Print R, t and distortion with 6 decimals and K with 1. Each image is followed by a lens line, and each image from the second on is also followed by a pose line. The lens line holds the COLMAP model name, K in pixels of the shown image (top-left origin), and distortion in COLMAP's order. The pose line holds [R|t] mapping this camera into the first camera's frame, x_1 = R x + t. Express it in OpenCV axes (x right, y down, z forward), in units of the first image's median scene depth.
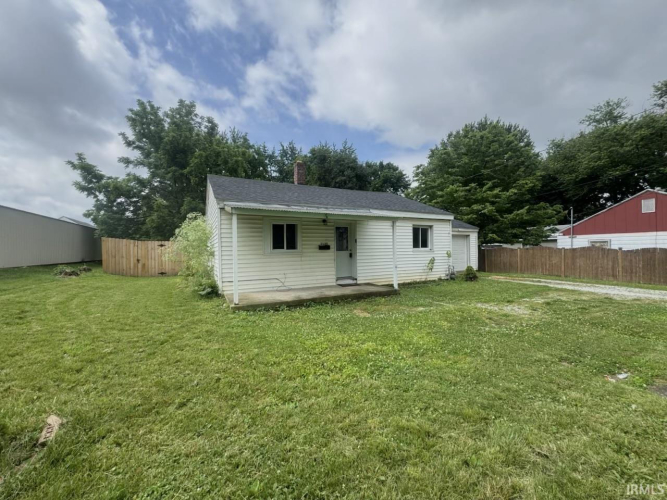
lens RADIAL K [[267.2, 0, 333.5], [0, 267.2, 250.0], [0, 0, 1]] dist [-0.014829, 0.000029]
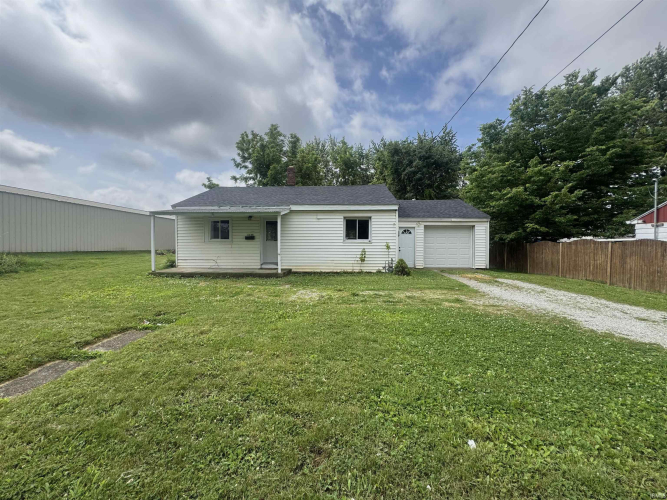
lens RADIAL K [[267.2, 0, 333.5], [0, 267.2, 250.0], [0, 0, 1]] dist [-0.014829, 0.000029]
pose [[0.863870, 0.023002, -0.503190, 0.760264], [-0.014585, 0.999680, 0.020659, 0.013224], [0.503504, -0.010507, 0.863929, 0.076205]]
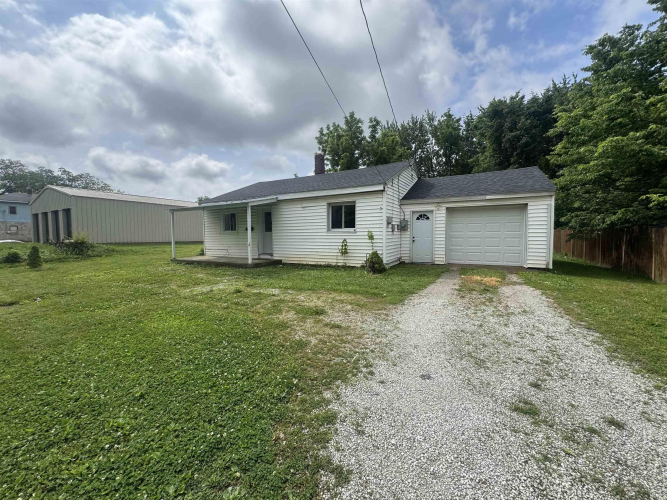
lens RADIAL K [[267.2, 0, 333.5], [0, 267.2, 250.0], [0, 0, 1]] dist [-0.014829, 0.000029]
pose [[0.541629, 0.054675, -0.838838, 1.052300], [-0.000779, 0.997915, 0.064541, 0.006523], [0.840617, -0.034304, 0.540542, 0.494580]]
